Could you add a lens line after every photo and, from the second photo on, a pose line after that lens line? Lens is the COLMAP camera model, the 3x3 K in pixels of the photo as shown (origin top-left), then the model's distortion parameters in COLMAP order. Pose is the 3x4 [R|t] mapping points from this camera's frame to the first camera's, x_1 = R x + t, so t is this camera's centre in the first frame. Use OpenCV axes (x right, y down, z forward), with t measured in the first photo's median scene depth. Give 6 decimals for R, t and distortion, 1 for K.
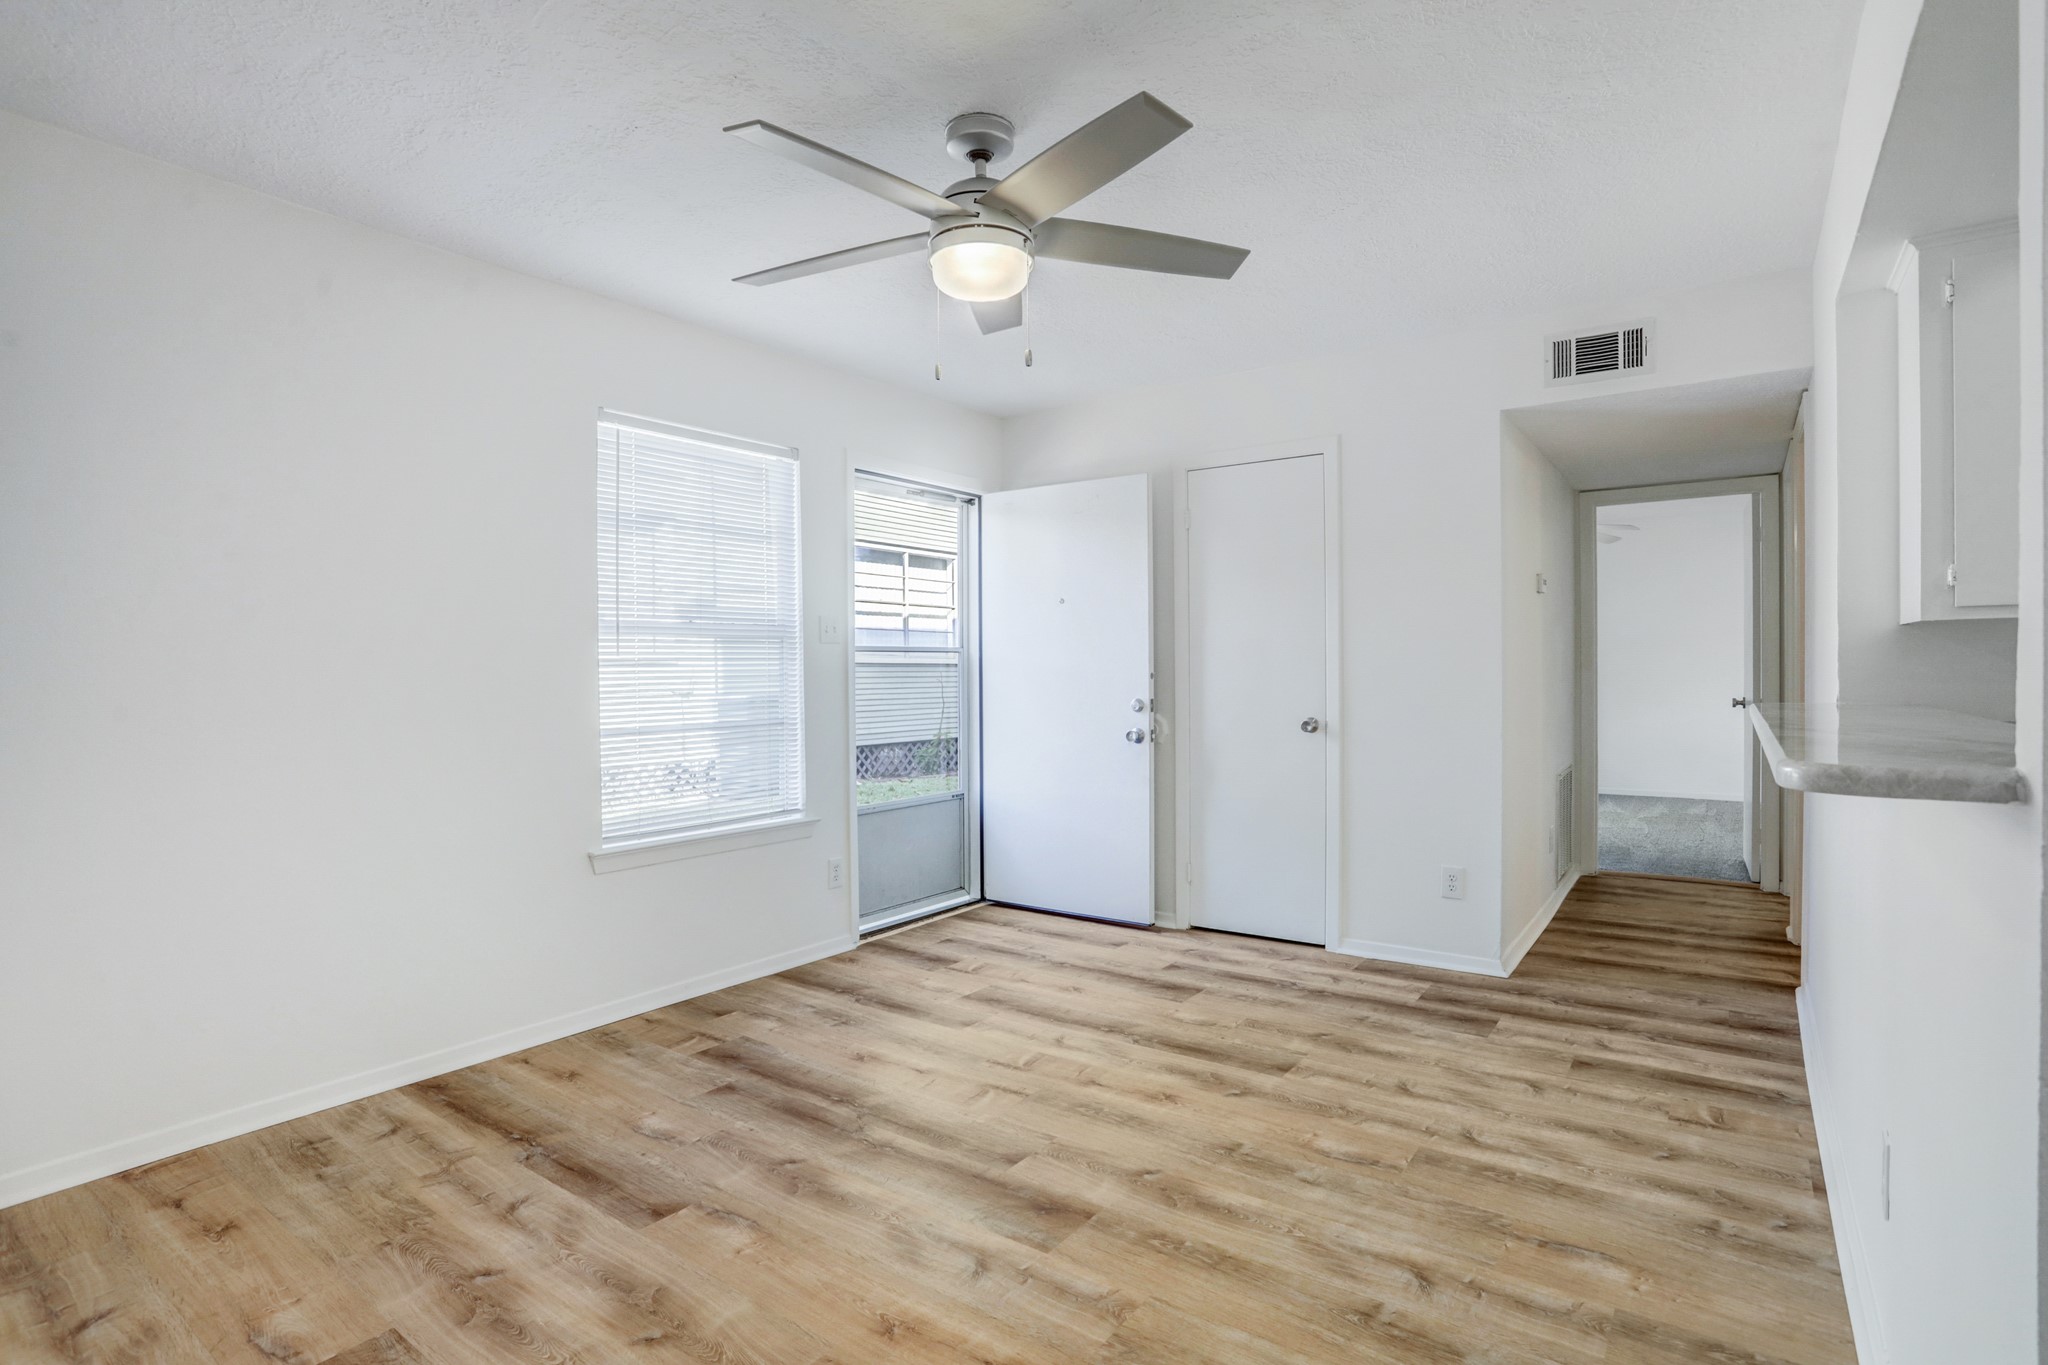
lens RADIAL K [[1011.7, 0, 1023.4], [0, 1011.7, 679.2], [0, 0, 1]] dist [0.002640, 0.001139]
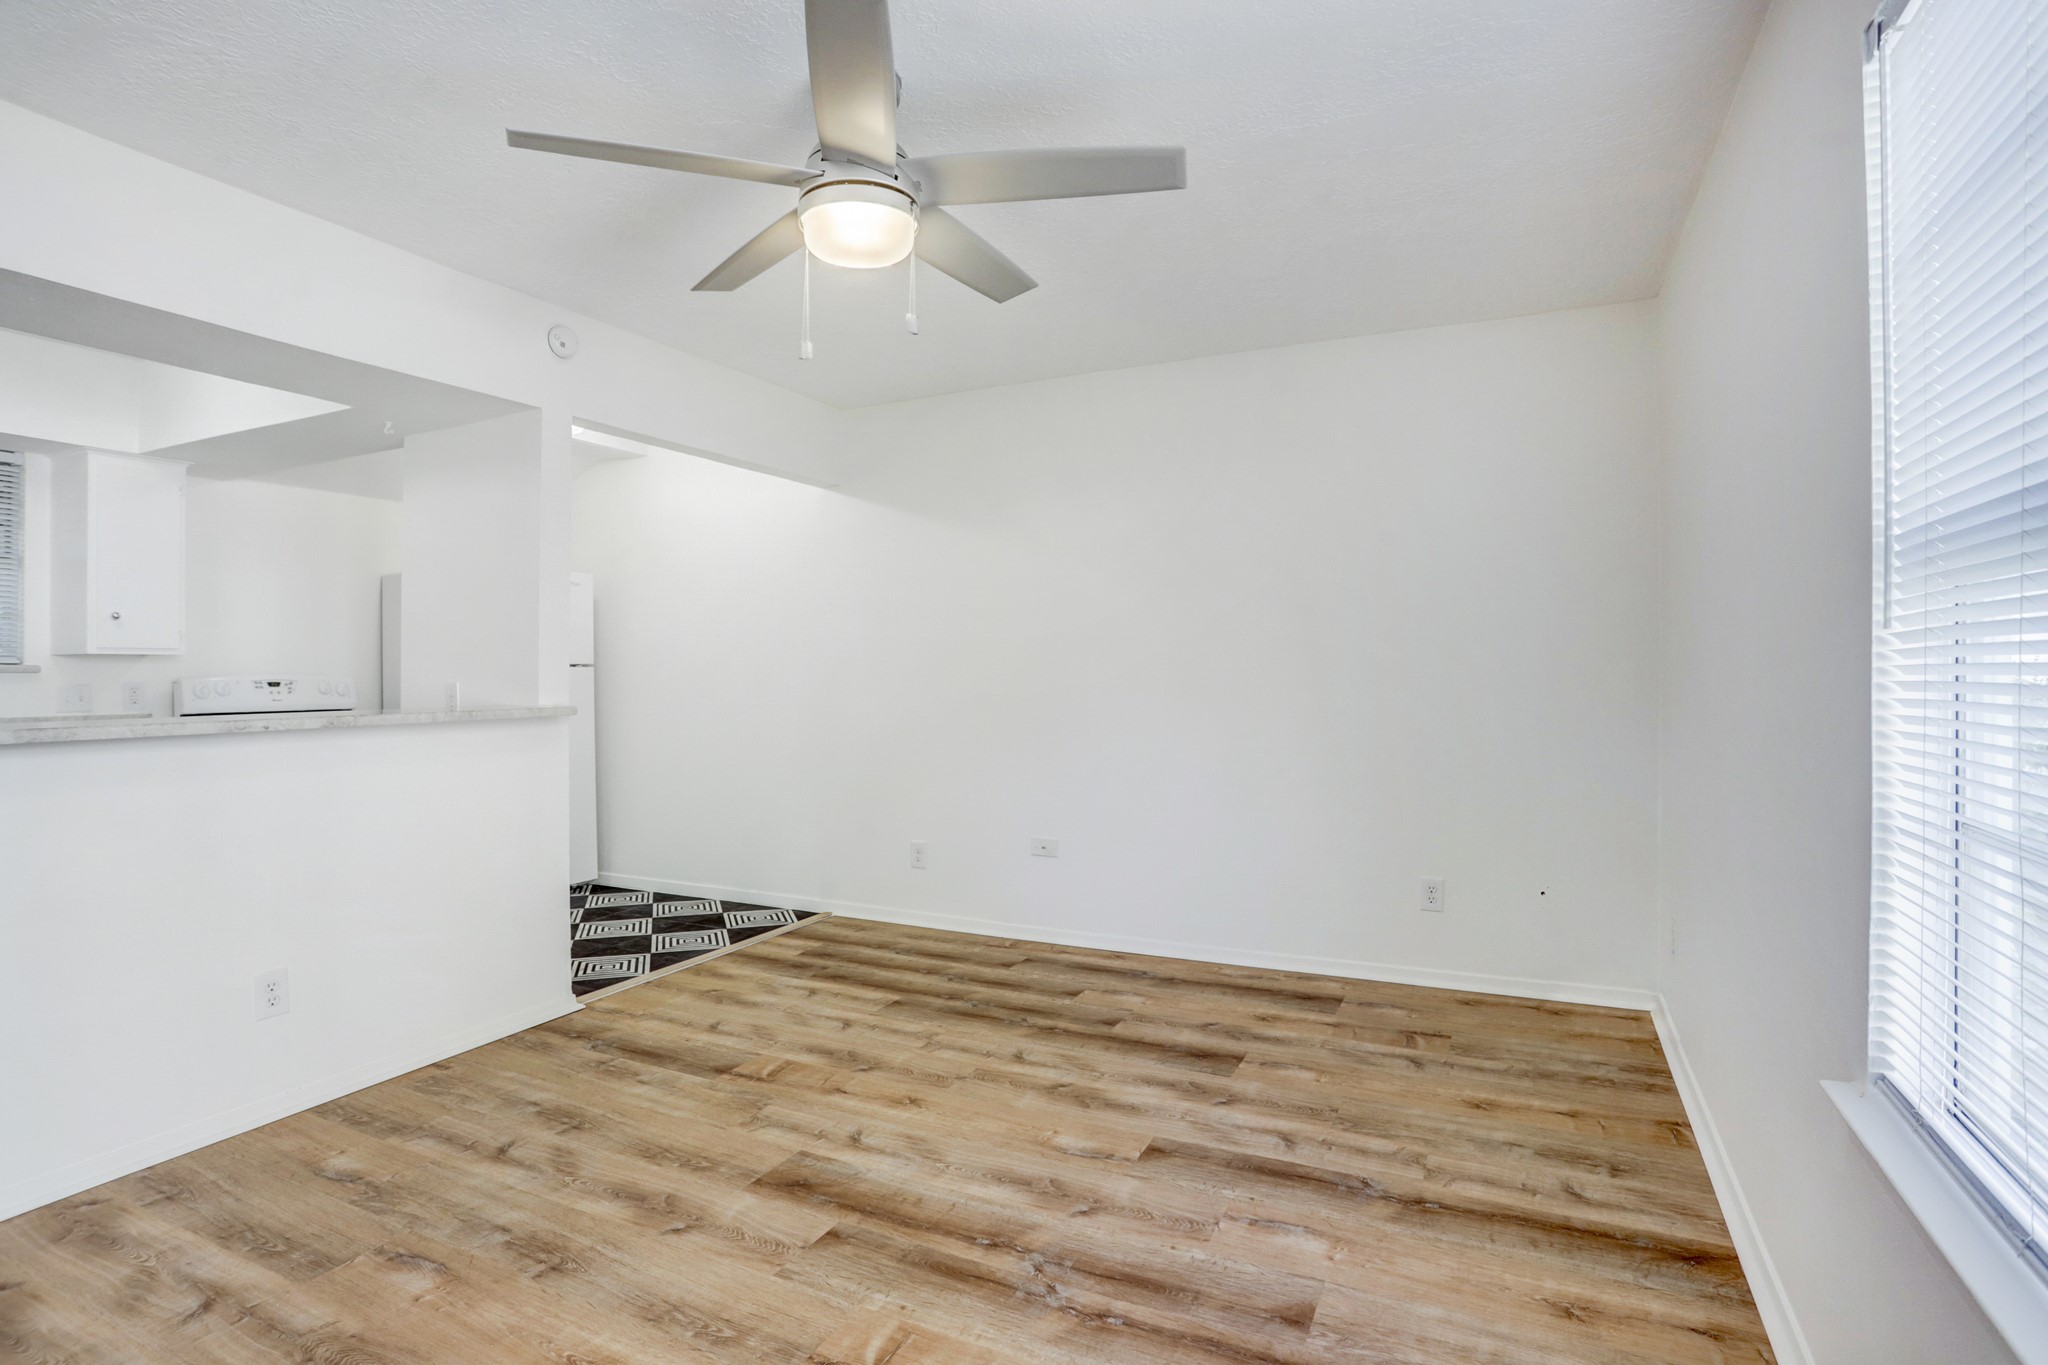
lens RADIAL K [[1011.7, 0, 1024.9], [0, 1011.7, 675.7], [0, 0, 1]] dist [0.002640, 0.001139]
pose [[-0.982308, 0.021274, -0.186059, -0.023174], [0.018876, 0.999714, 0.014651, -0.011147], [0.186318, 0.010880, -0.982429, 2.004110]]
